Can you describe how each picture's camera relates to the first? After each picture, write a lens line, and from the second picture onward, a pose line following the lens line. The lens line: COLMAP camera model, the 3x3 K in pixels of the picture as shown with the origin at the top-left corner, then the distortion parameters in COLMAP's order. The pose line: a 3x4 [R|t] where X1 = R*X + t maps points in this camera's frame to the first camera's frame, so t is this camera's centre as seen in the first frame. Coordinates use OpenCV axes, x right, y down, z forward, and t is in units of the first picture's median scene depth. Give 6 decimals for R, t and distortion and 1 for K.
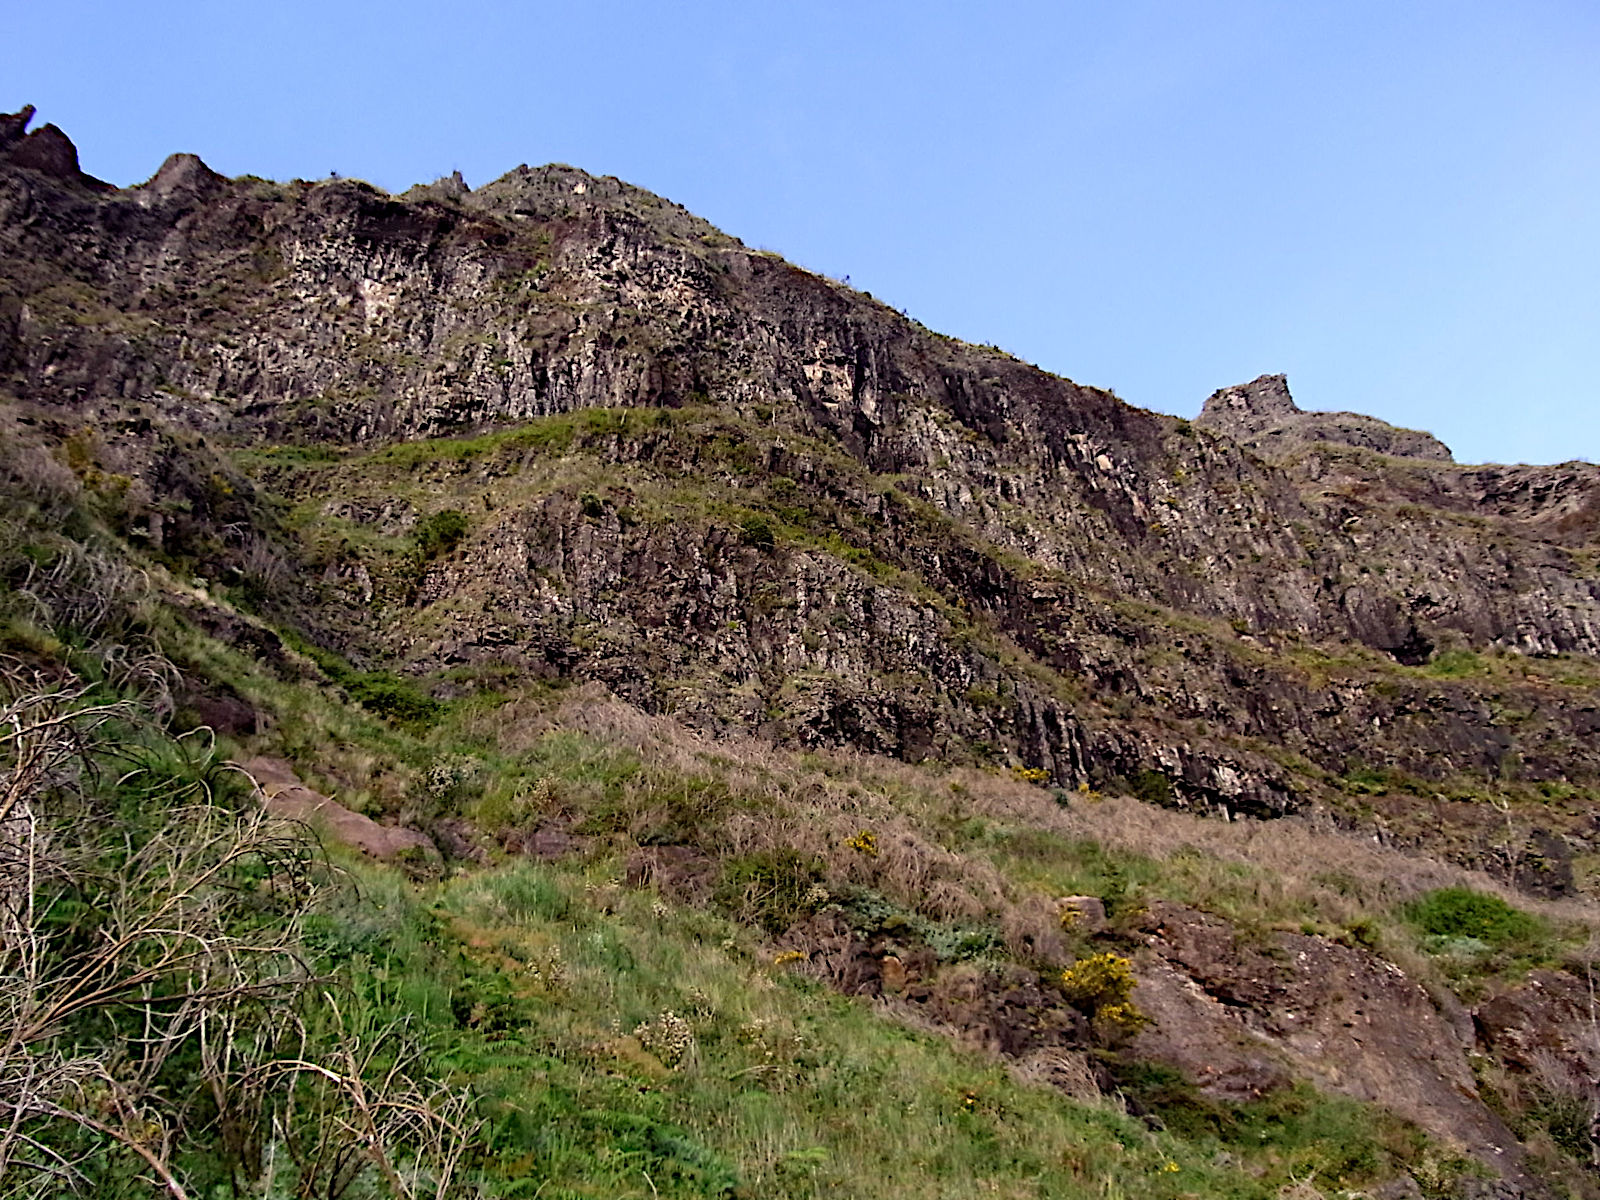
lens RADIAL K [[1365.7, 0, 780.6], [0, 1365.7, 602.5], [0, 0, 1]] dist [-0.109990, 0.057291]
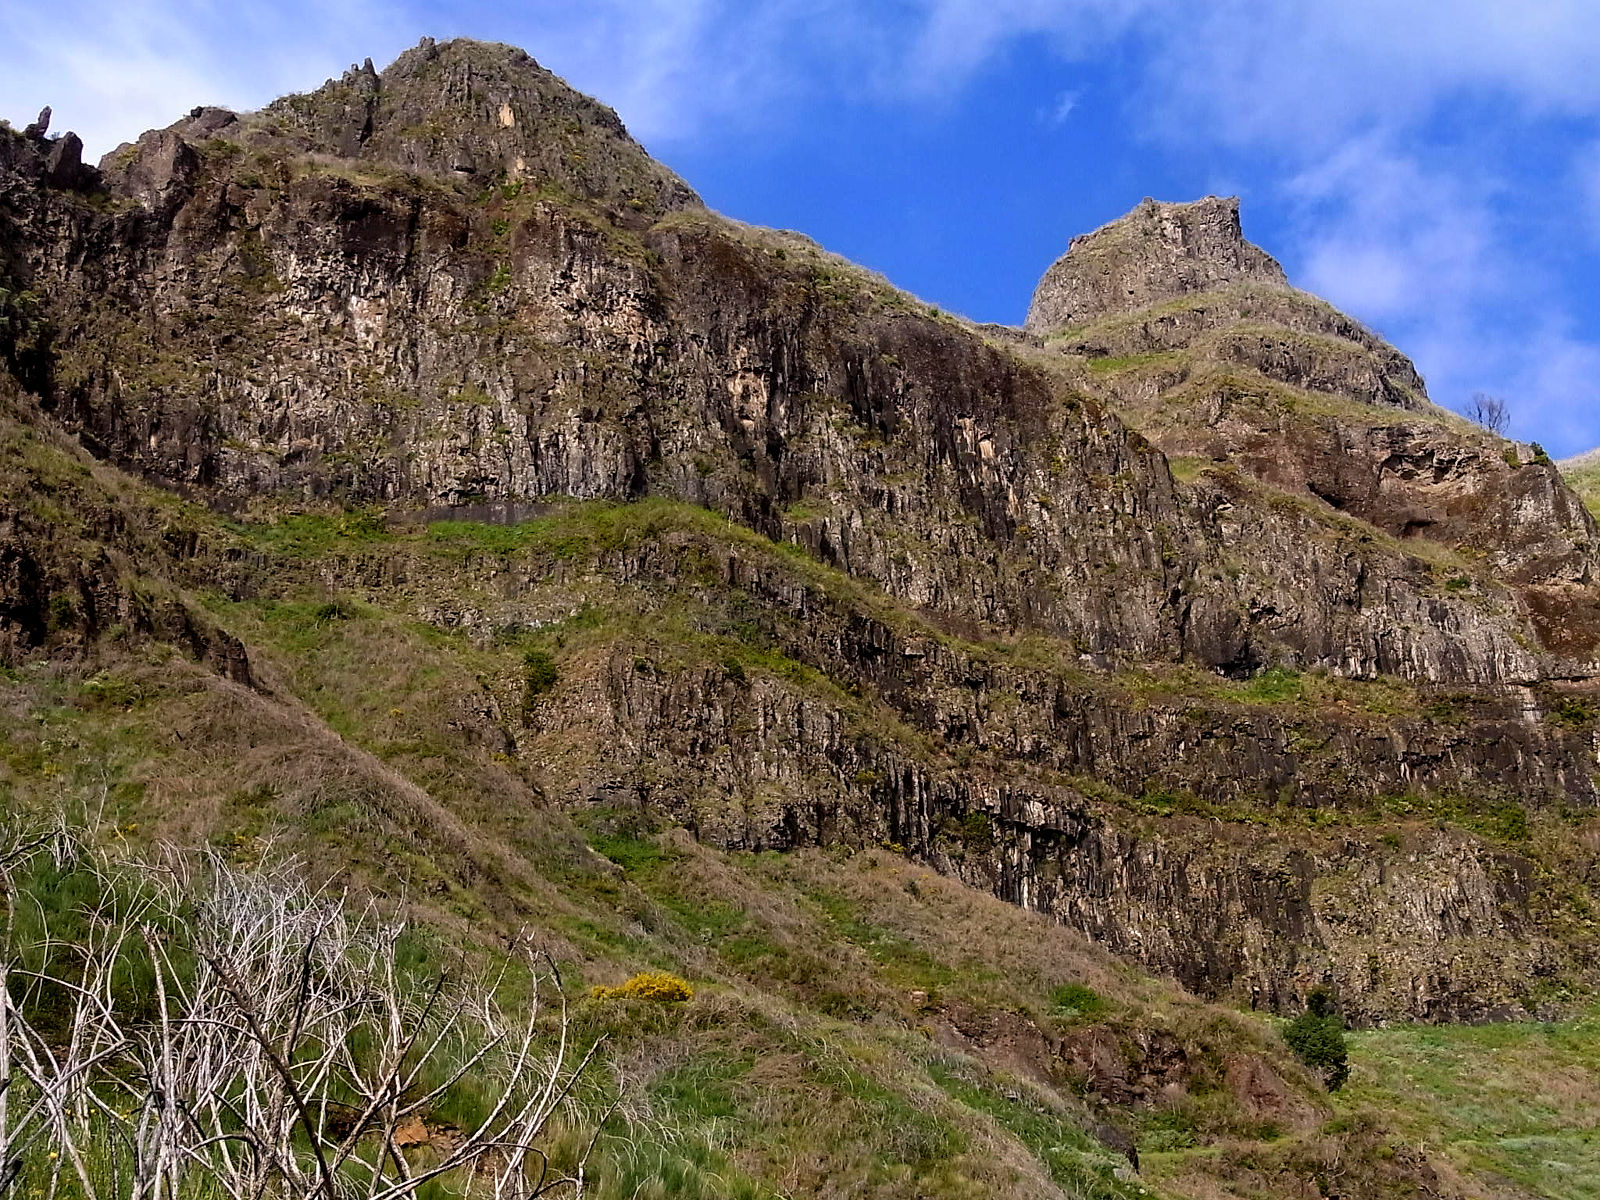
lens RADIAL K [[3007.5, 0, 758.0], [0, 3007.5, 673.3], [0, 0, 1]] dist [0.201539, 0.000000]
pose [[0.981512, 0.080280, 0.173751, -0.397034], [-0.123681, 0.958824, 0.255654, -0.629584], [-0.146073, -0.272417, 0.951027, -1.502385]]
